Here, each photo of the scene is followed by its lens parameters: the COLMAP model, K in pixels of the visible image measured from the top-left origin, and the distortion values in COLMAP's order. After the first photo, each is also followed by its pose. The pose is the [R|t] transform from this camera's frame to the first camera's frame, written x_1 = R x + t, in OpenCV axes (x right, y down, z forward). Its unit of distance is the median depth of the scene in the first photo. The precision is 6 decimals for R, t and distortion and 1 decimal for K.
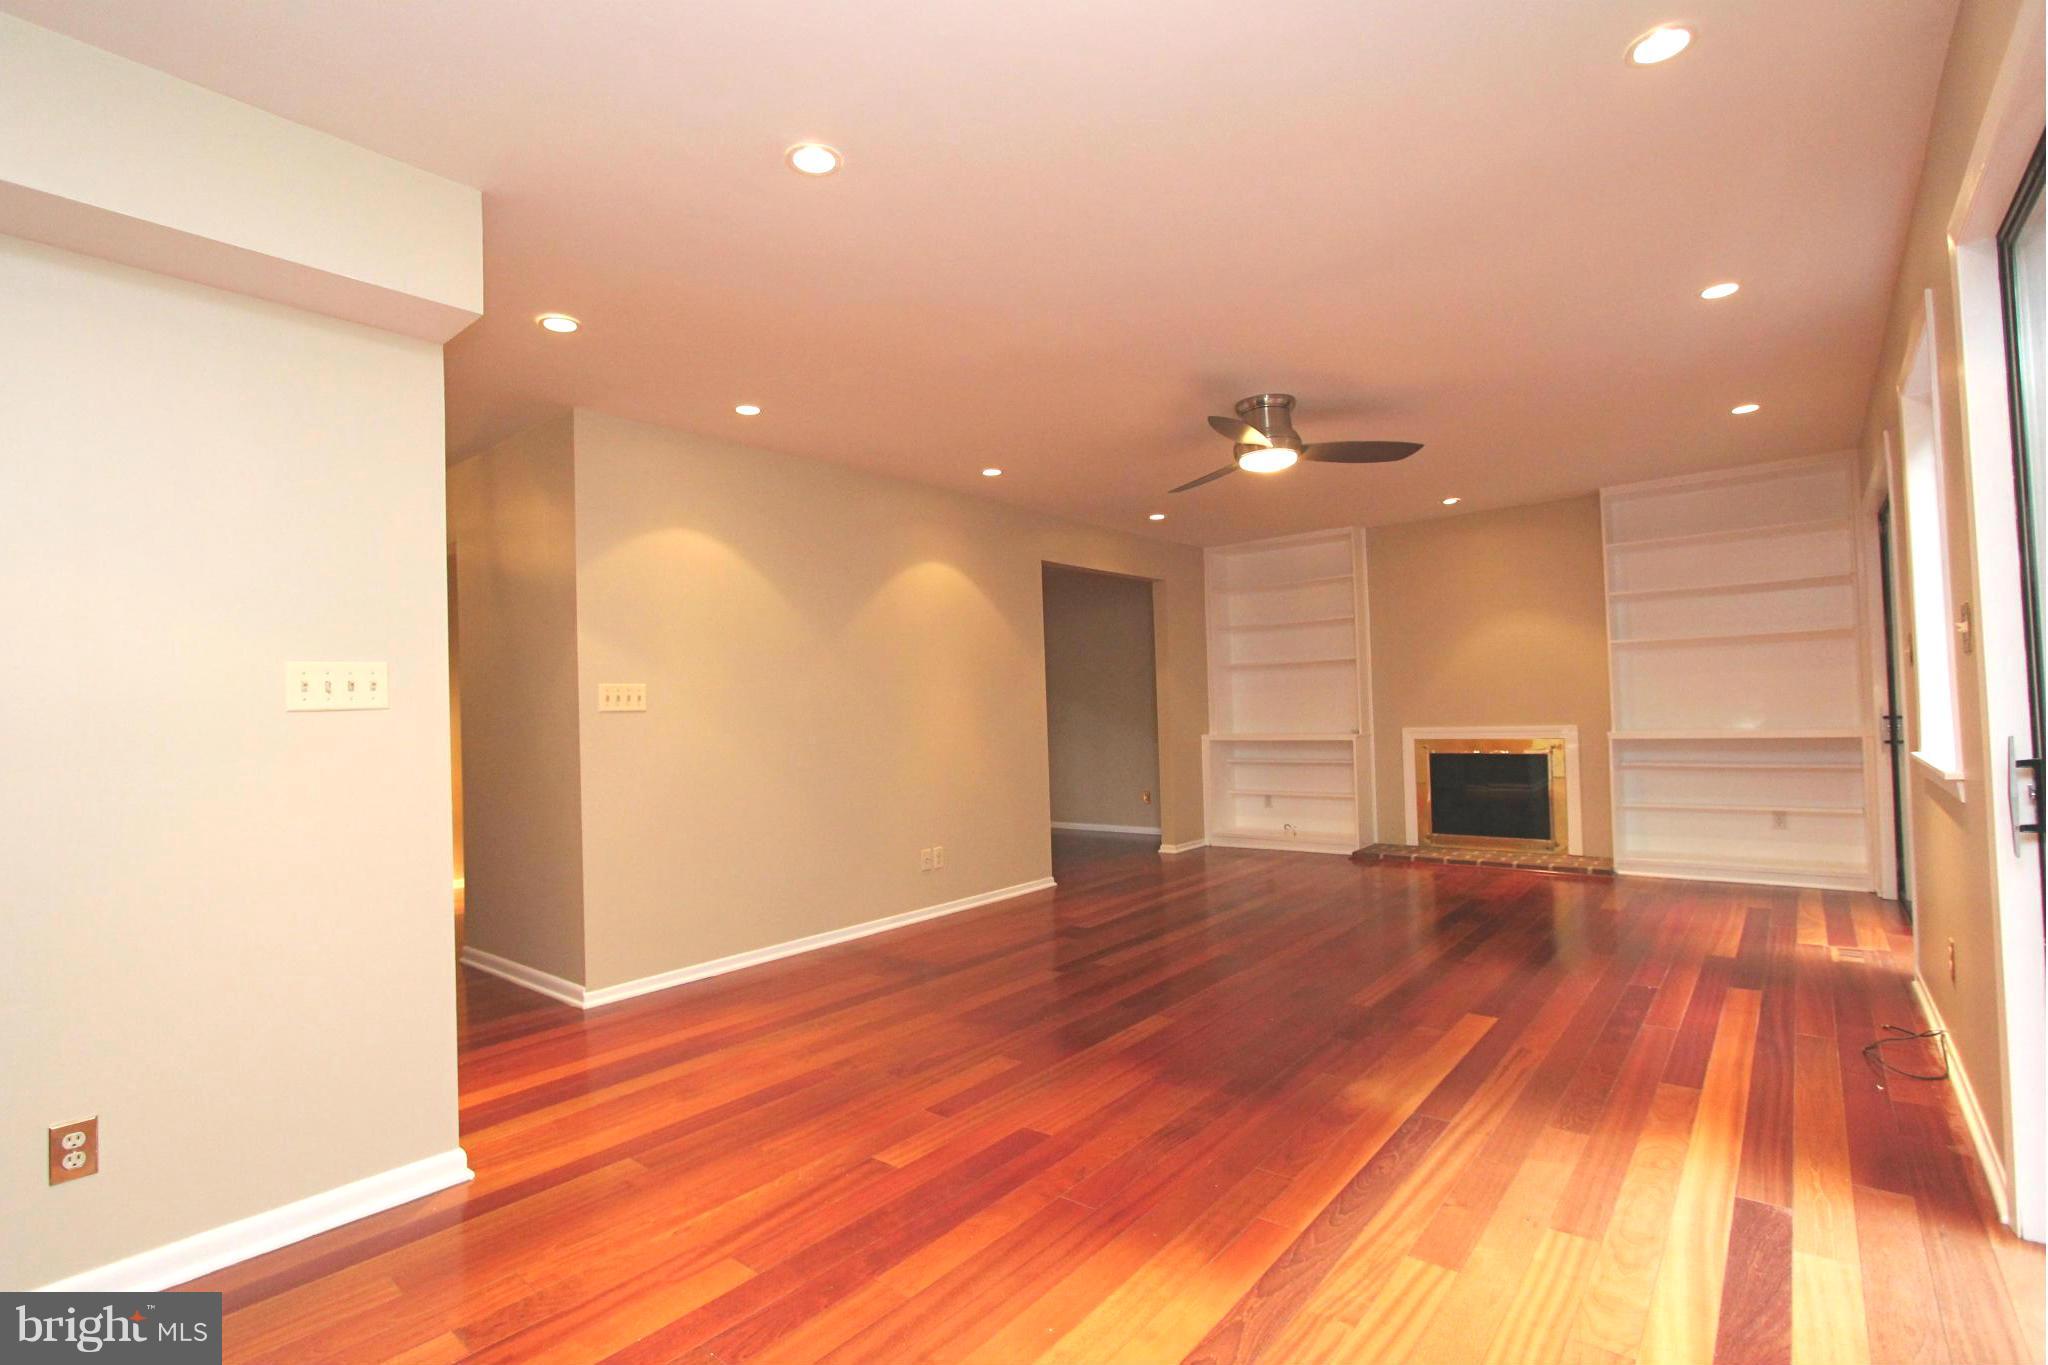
lens RADIAL K [[946.9, 0, 1016.8], [0, 946.9, 690.3], [0, 0, 1]] dist [-0.013163, -0.000071]
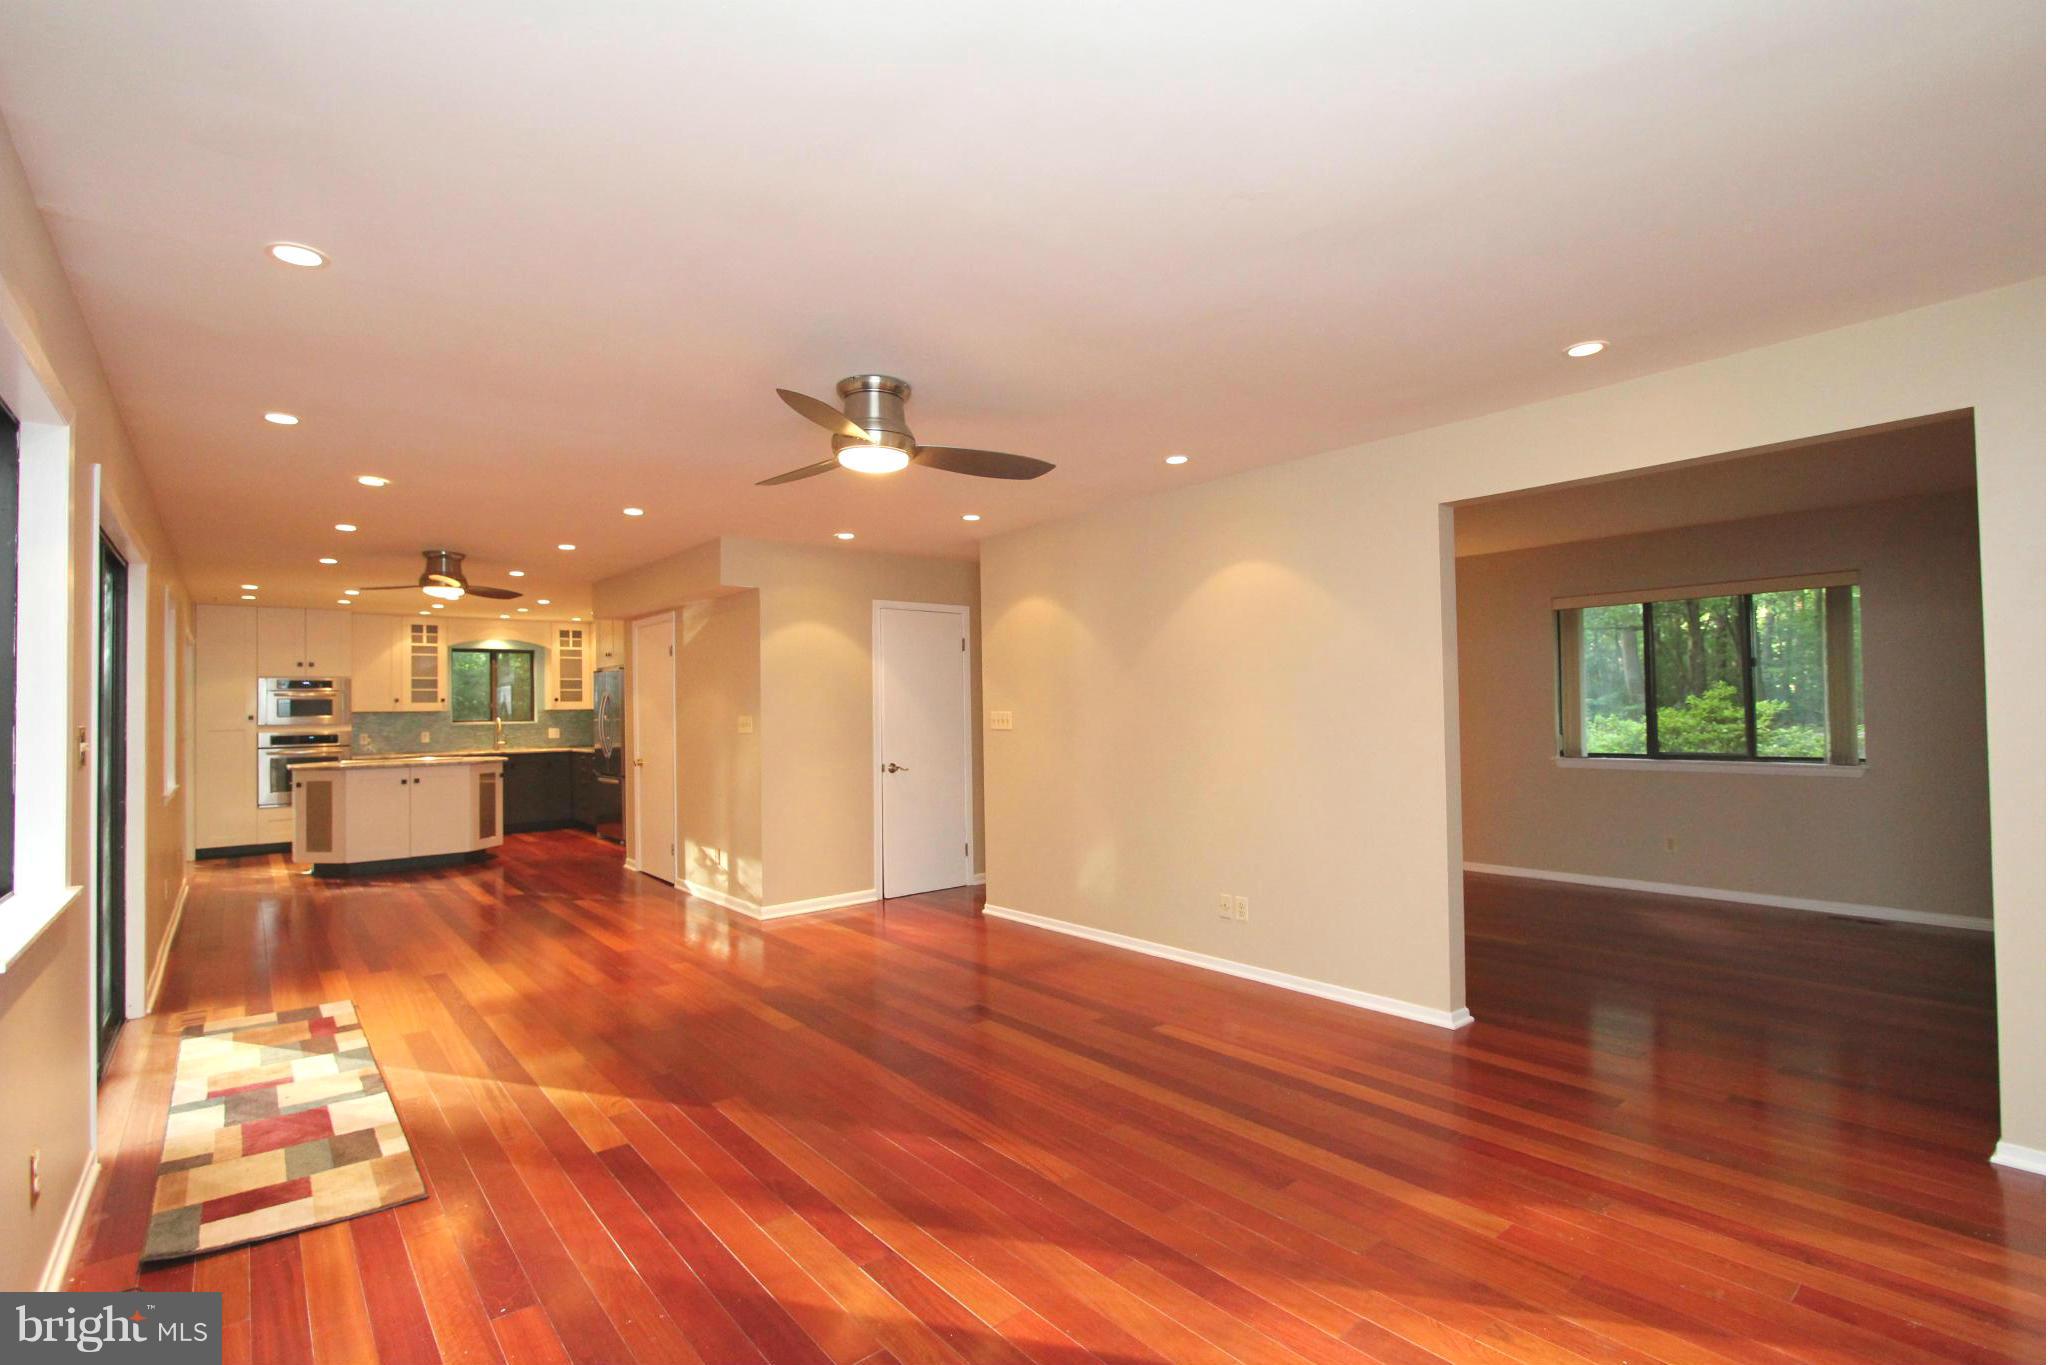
lens RADIAL K [[946.9, 0, 1016.8], [0, 946.9, 690.3], [0, 0, 1]] dist [-0.013163, -0.000071]
pose [[-0.183675, 0.015554, -0.982864, 0.749144], [0.045055, 0.998957, 0.007389, -0.035713], [0.981954, -0.042926, -0.184184, 0.912671]]
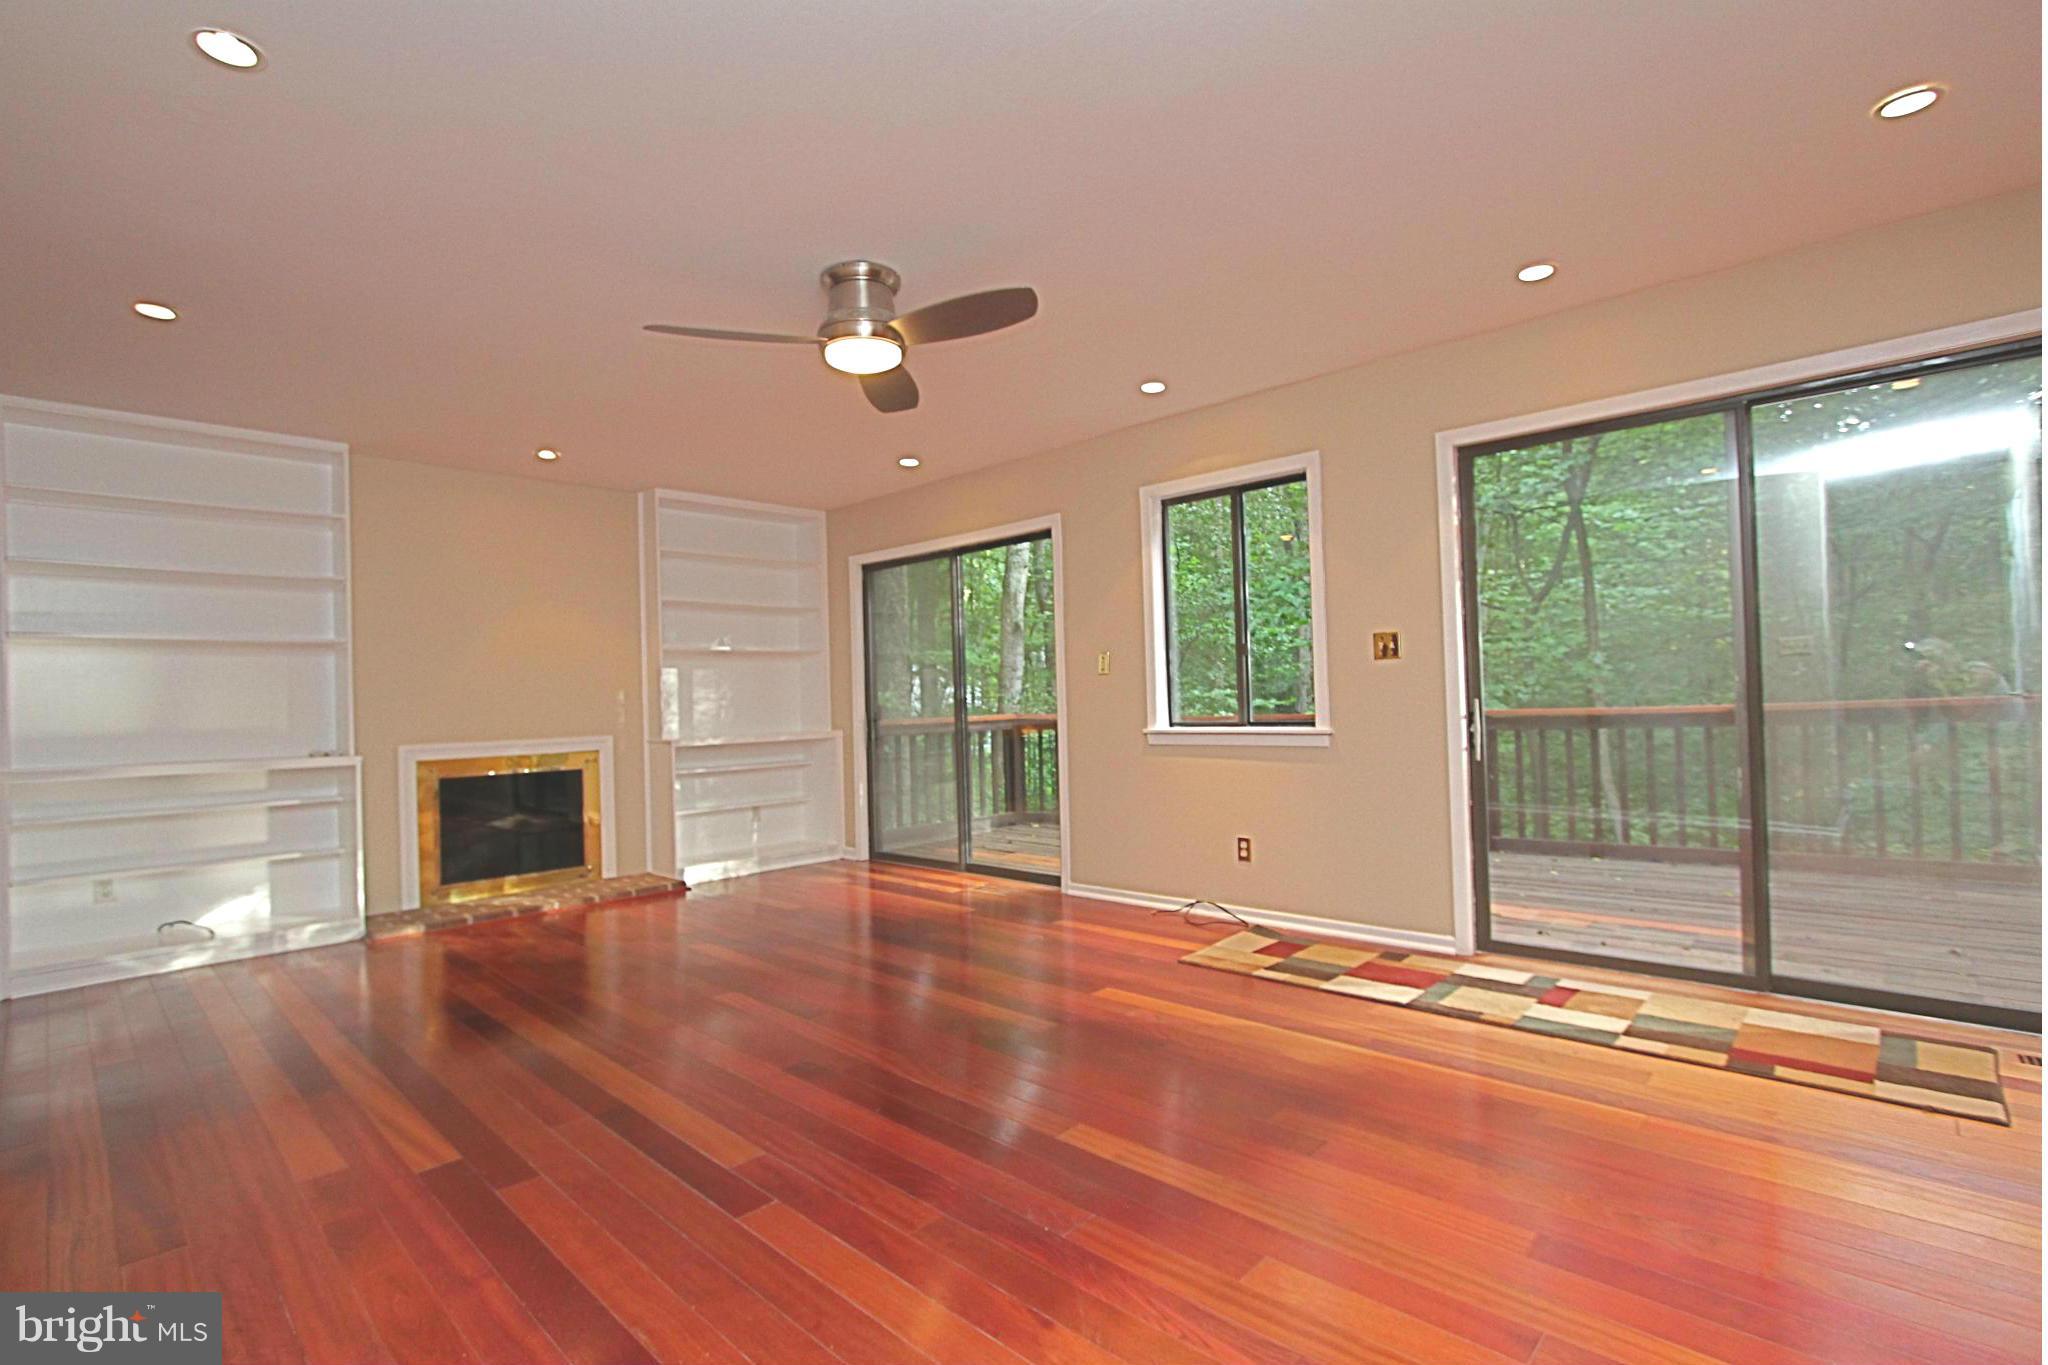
lens RADIAL K [[946.9, 0, 1016.8], [0, 946.9, 690.3], [0, 0, 1]] dist [-0.013163, -0.000071]
pose [[0.062325, 0.036509, 0.997388, -0.329854], [0.003397, 0.999317, -0.036792, 0.032263], [-0.998050, 0.005681, 0.062159, 0.607814]]
